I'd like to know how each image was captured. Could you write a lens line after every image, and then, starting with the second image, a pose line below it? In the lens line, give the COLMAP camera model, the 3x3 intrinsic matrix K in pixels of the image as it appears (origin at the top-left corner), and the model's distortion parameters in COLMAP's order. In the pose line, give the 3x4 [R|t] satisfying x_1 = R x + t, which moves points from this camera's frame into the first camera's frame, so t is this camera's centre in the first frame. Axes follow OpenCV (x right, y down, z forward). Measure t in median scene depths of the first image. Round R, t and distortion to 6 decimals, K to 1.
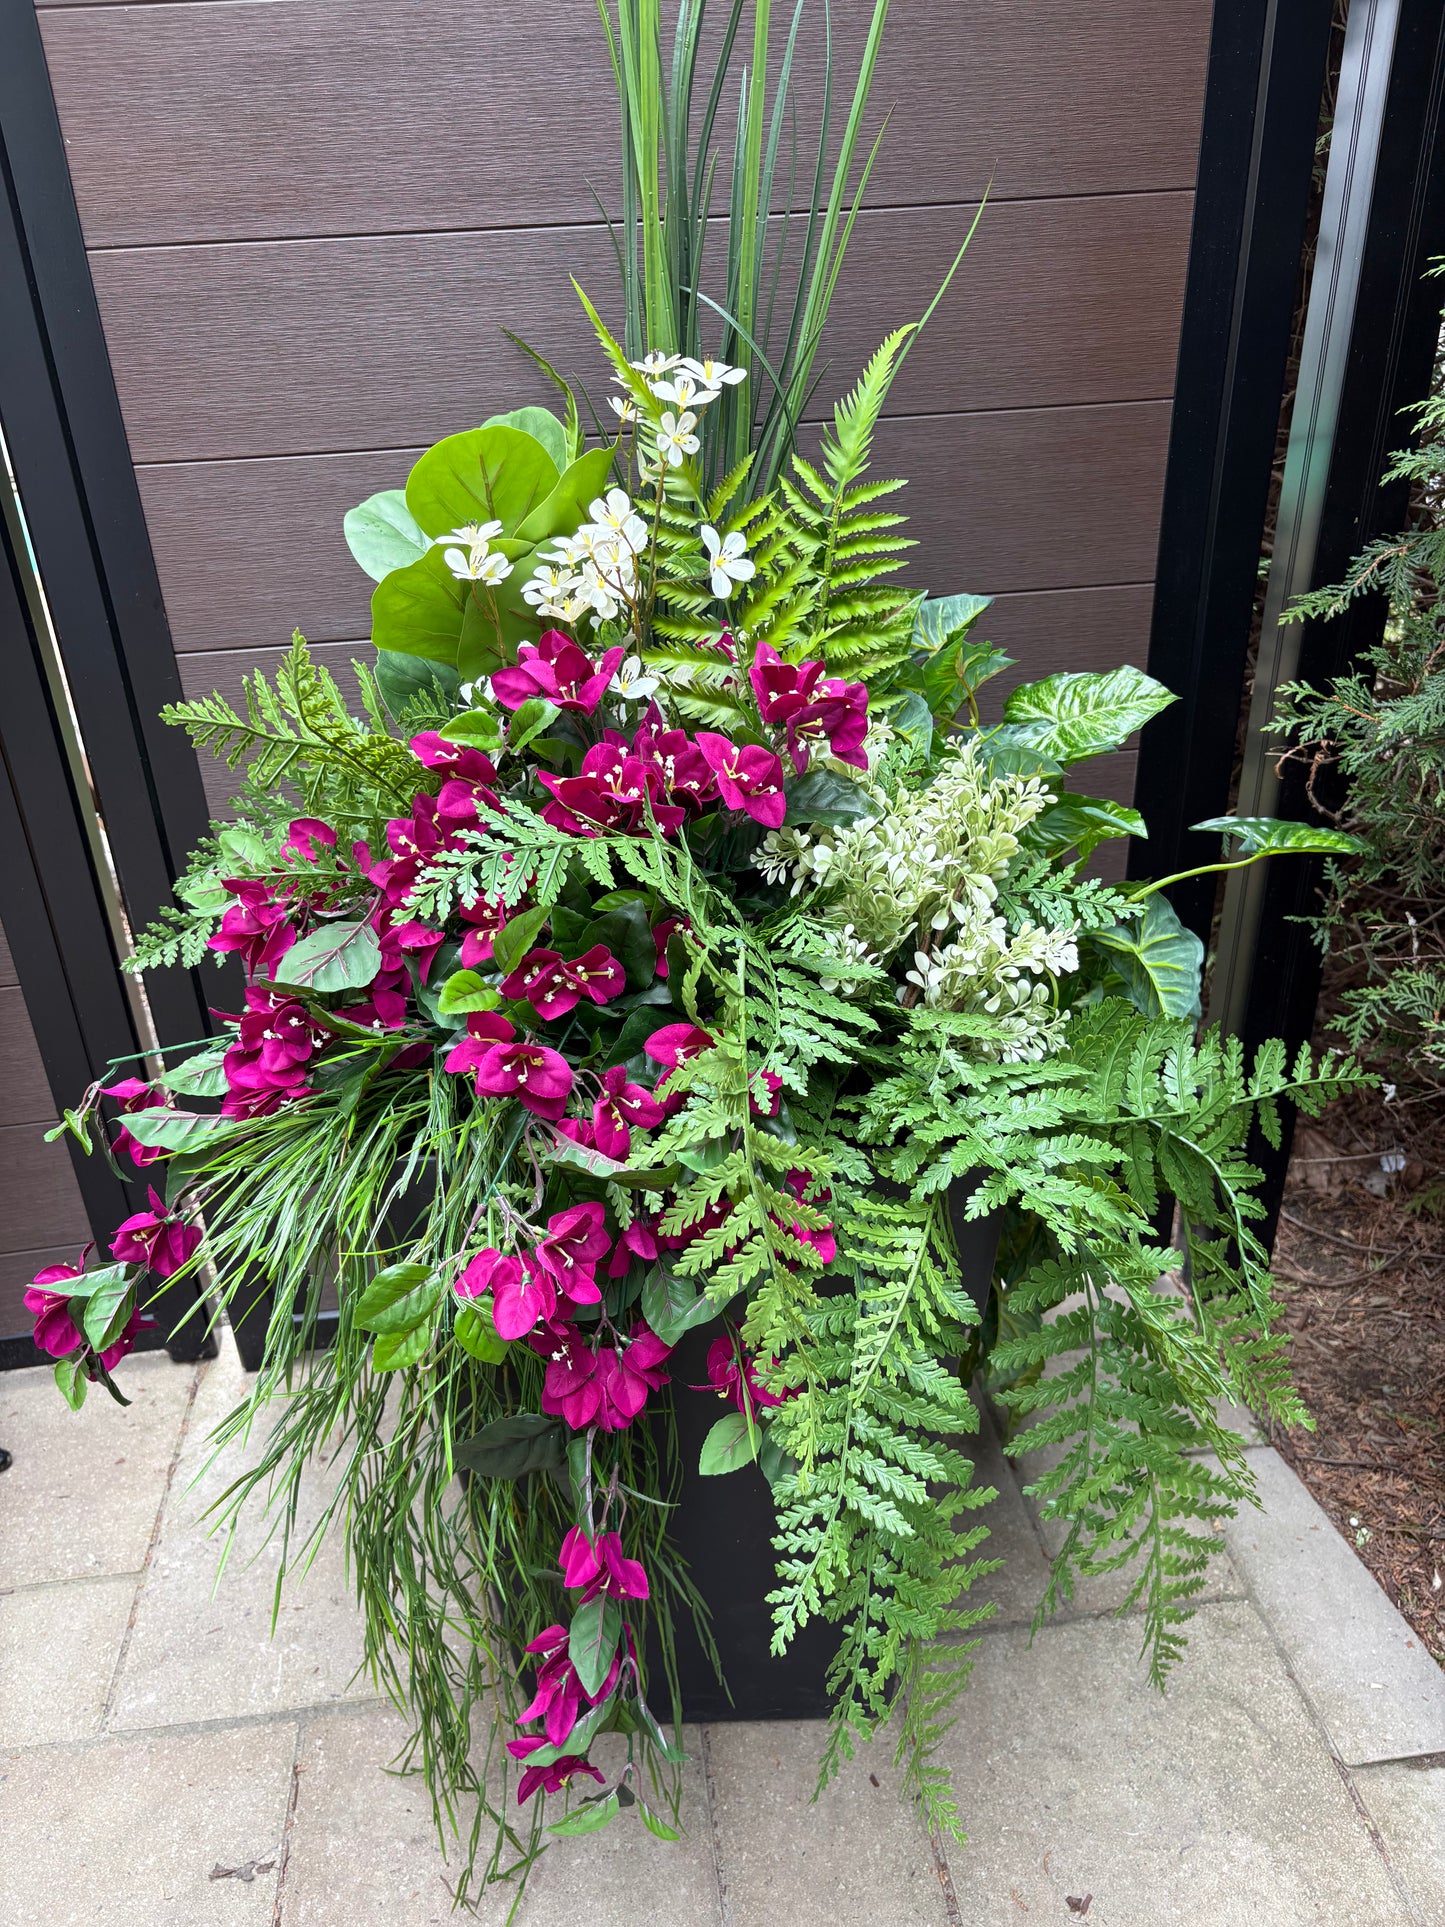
lens RADIAL K [[1489.5, 0, 711.5], [0, 1489.5, 965.7], [0, 0, 1]] dist [0.011013, -0.022138]
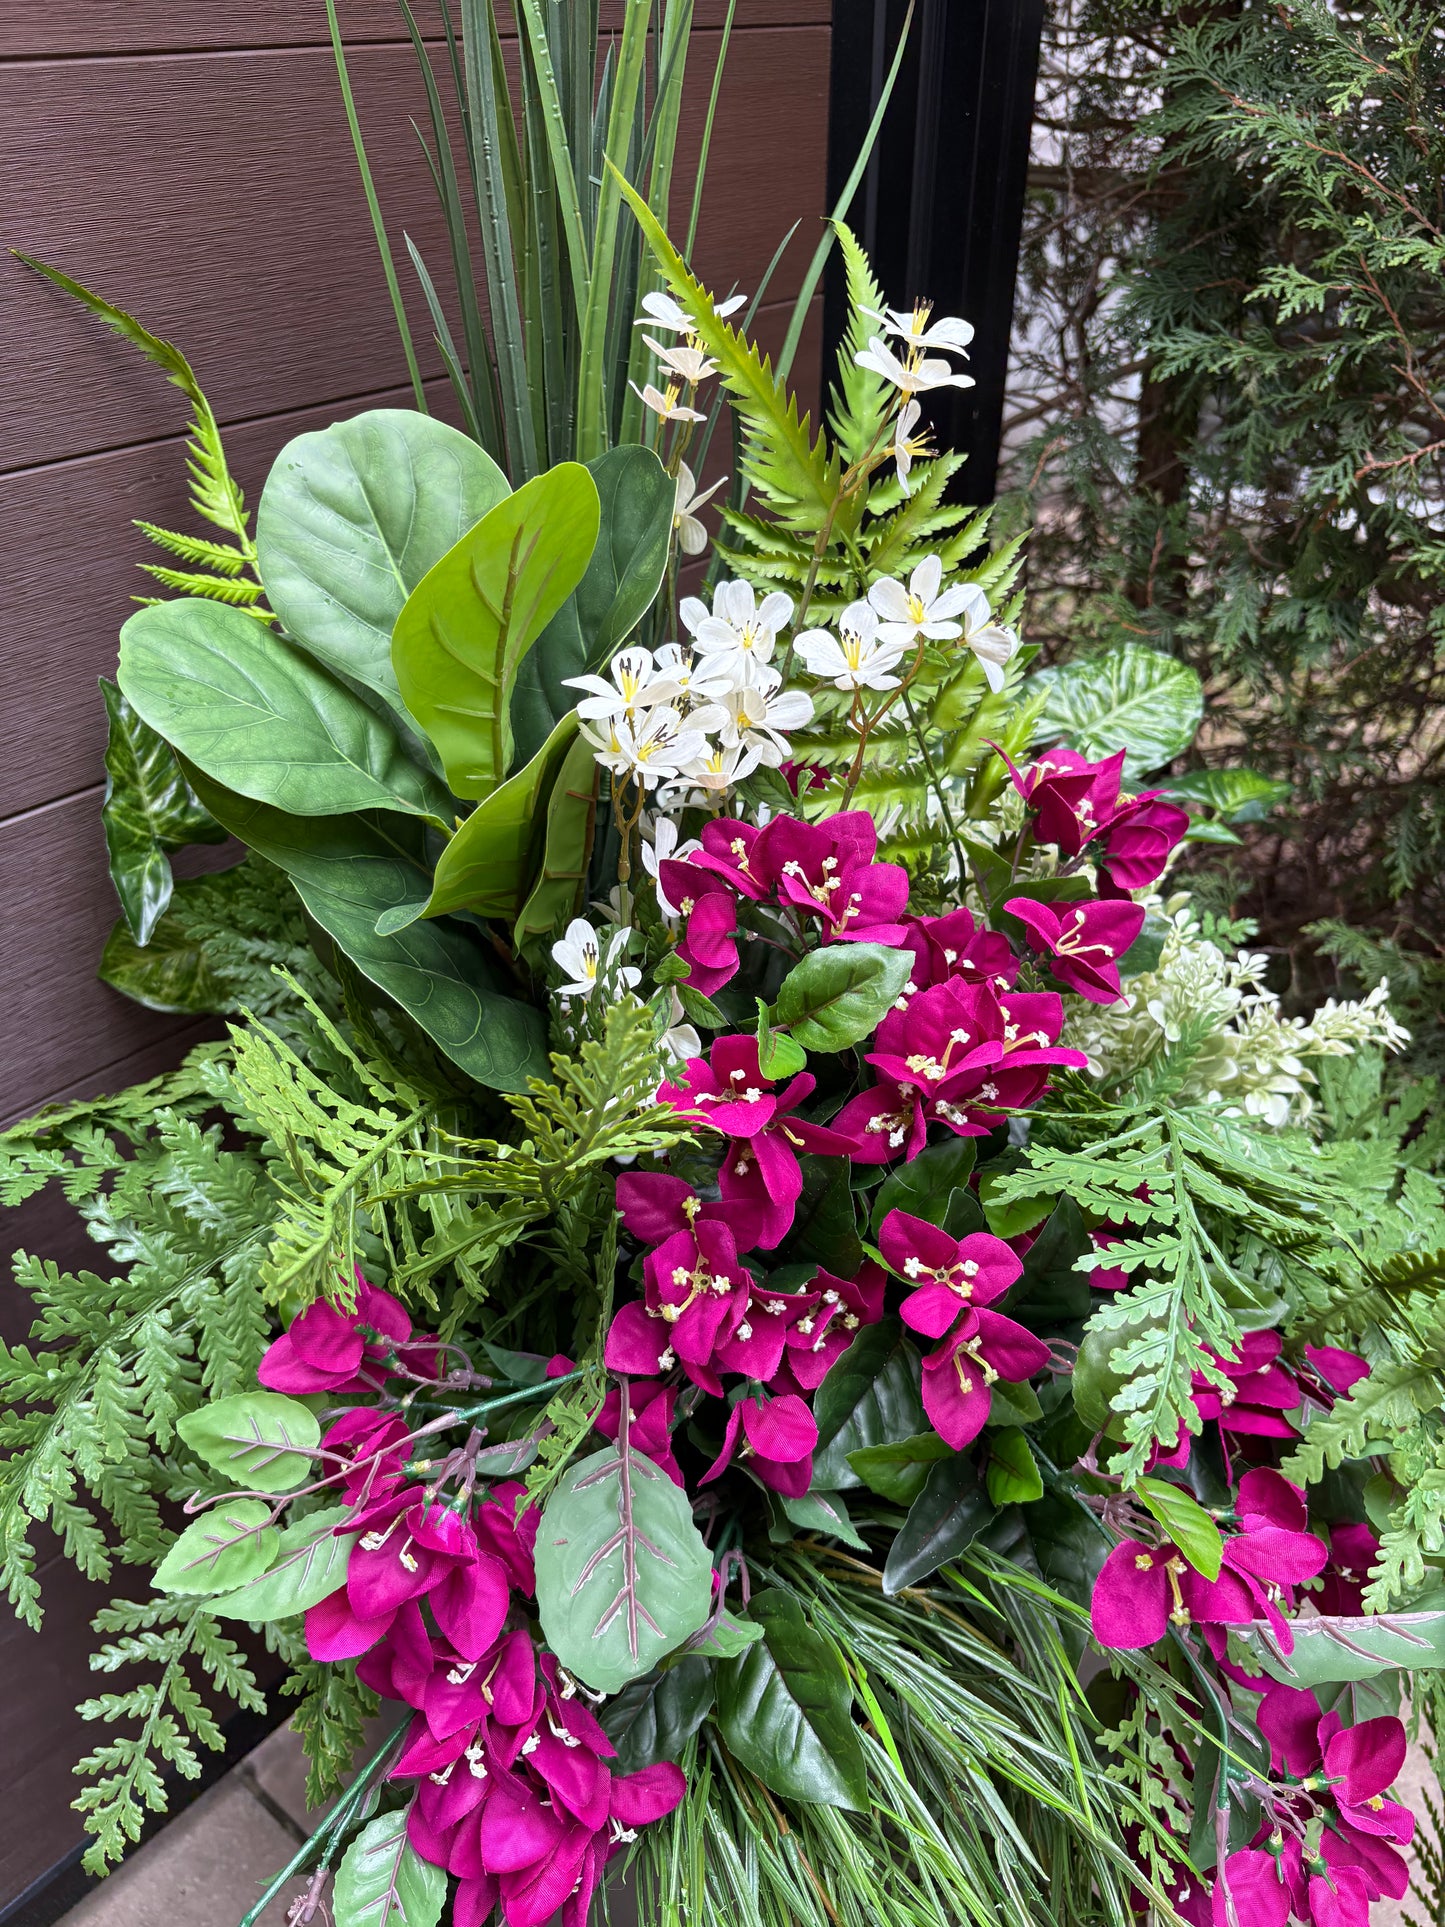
lens RADIAL K [[1489.5, 0, 738.5], [0, 1489.5, 964.9], [0, 0, 1]] dist [0.011013, -0.022138]
pose [[0.724434, -0.343751, 0.597520, -0.421073], [0.293028, 0.938145, 0.184444, -0.251029], [-0.623963, 0.041472, 0.780353, 0.513794]]
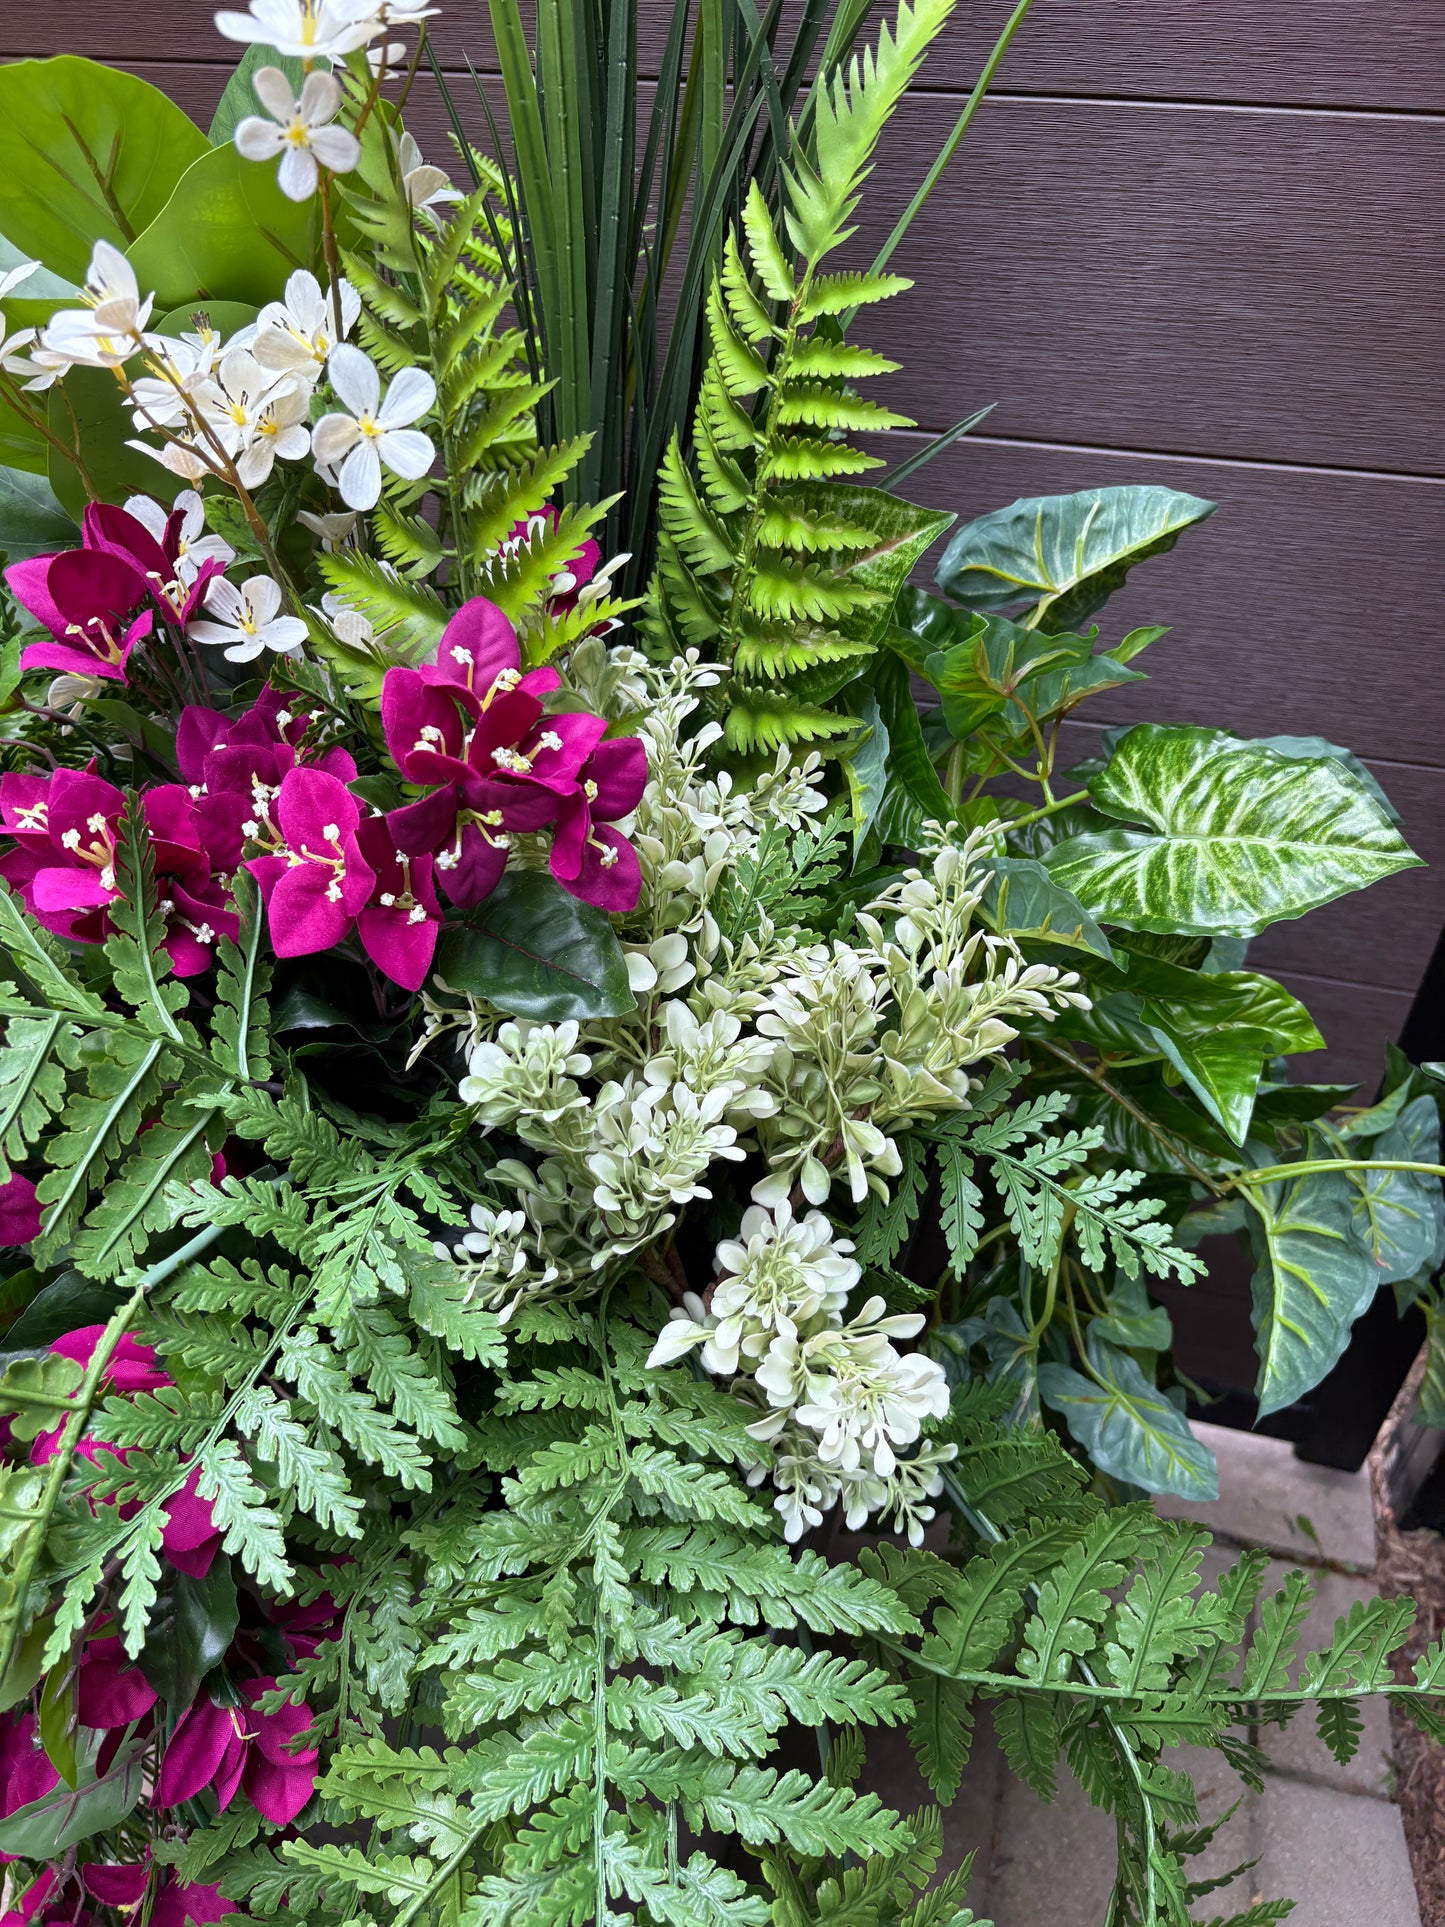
lens RADIAL K [[1489.5, 0, 727.8], [0, 1489.5, 956.4], [0, 0, 1]] dist [0.011013, -0.022138]
pose [[0.931554, 0.262103, -0.252010, 0.237004], [-0.202222, 0.949479, 0.239991, -0.218184], [0.302180, -0.172603, 0.937494, 0.499951]]
